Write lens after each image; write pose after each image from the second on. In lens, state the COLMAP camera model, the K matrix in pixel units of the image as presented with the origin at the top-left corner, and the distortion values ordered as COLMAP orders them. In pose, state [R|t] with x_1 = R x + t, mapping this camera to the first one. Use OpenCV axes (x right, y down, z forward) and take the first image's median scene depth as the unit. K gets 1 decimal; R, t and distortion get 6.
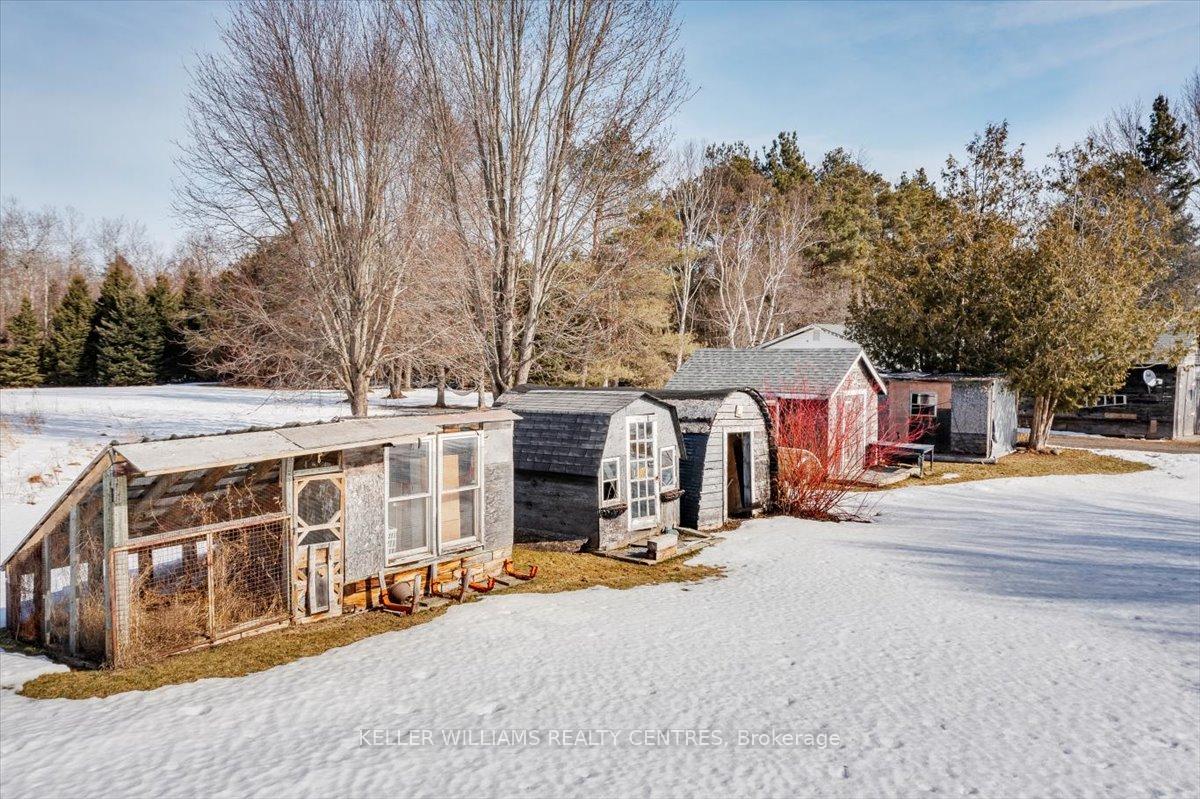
lens RADIAL K [[951.0, 0, 600.0], [0, 951.0, 399.5], [0, 0, 1]] dist [-0.001388, -0.002603]
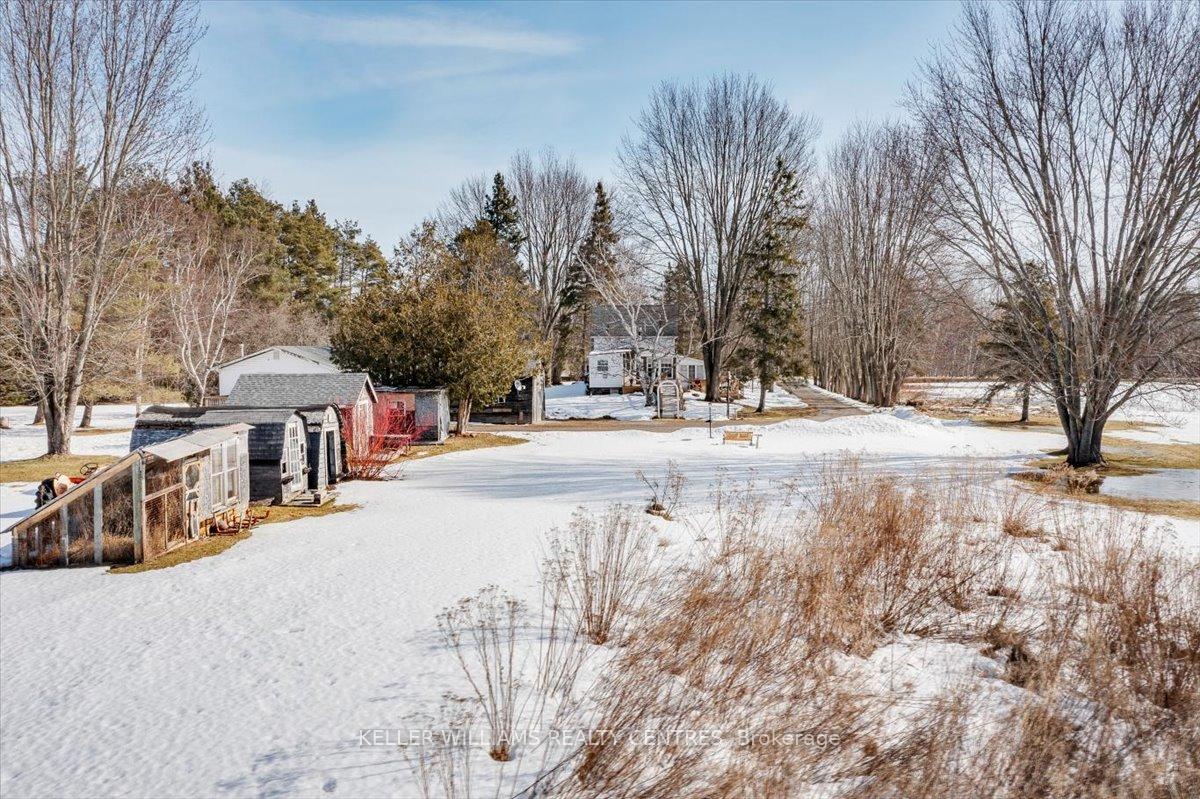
lens RADIAL K [[951.0, 0, 600.0], [0, 951.0, 399.5], [0, 0, 1]] dist [-0.001388, -0.002603]
pose [[0.792468, -0.036122, 0.608843, -0.290349], [0.037207, 0.999249, 0.010856, -0.012046], [-0.608778, 0.014050, 0.793216, -0.349182]]
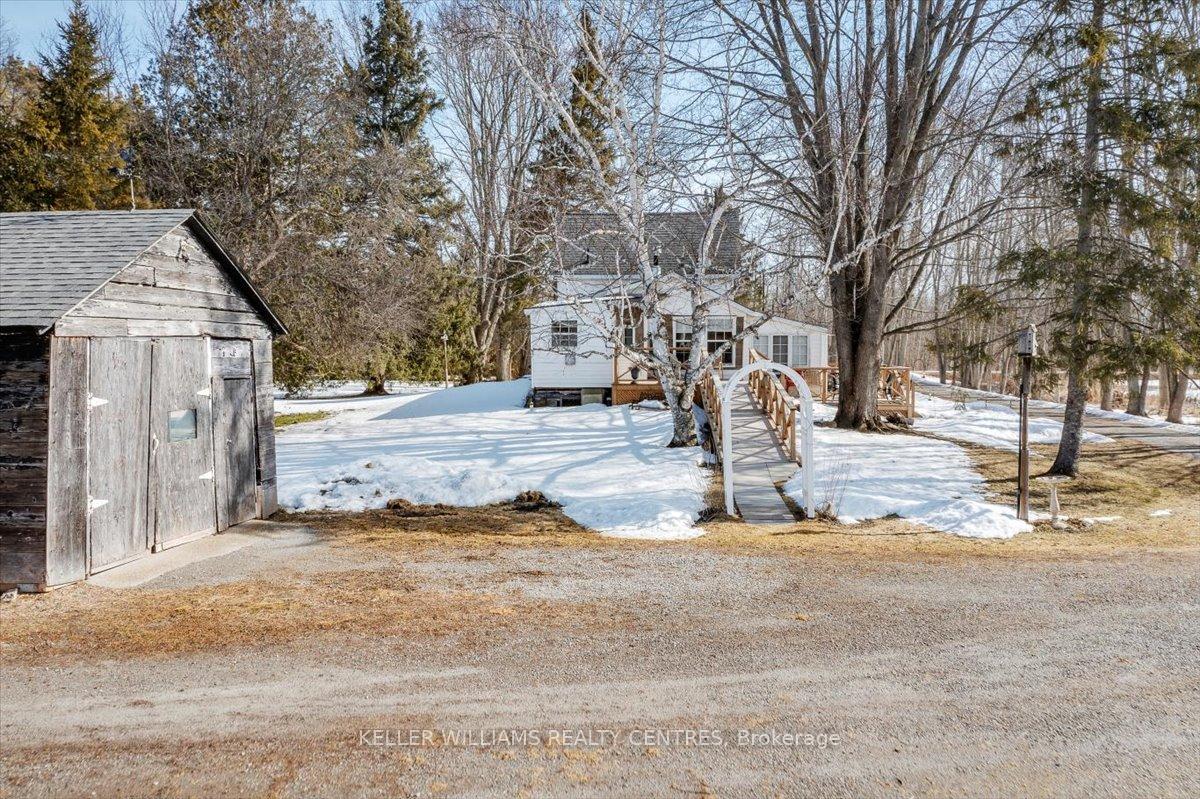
lens RADIAL K [[951.0, 0, 600.0], [0, 951.0, 399.5], [0, 0, 1]] dist [-0.001388, -0.002603]
pose [[0.805778, -0.034629, 0.591204, 0.614516], [0.034660, 0.999335, 0.011295, -0.013956], [-0.591203, 0.011390, 0.806443, 0.724802]]
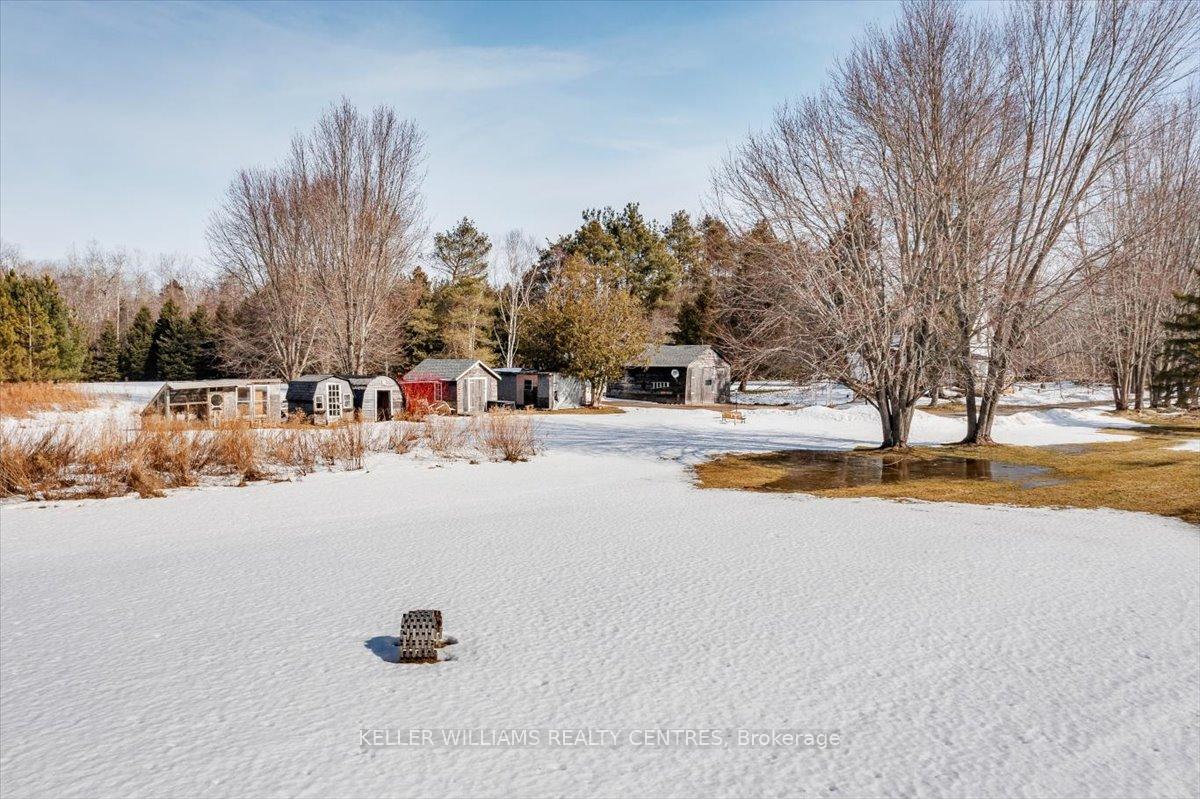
lens RADIAL K [[951.0, 0, 600.0], [0, 951.0, 399.5], [0, 0, 1]] dist [-0.001388, -0.002603]
pose [[0.998899, 0.002965, -0.046829, 0.557663], [-0.003095, 0.999992, -0.002706, 0.040995], [0.046820, 0.002848, 0.998899, -1.084668]]
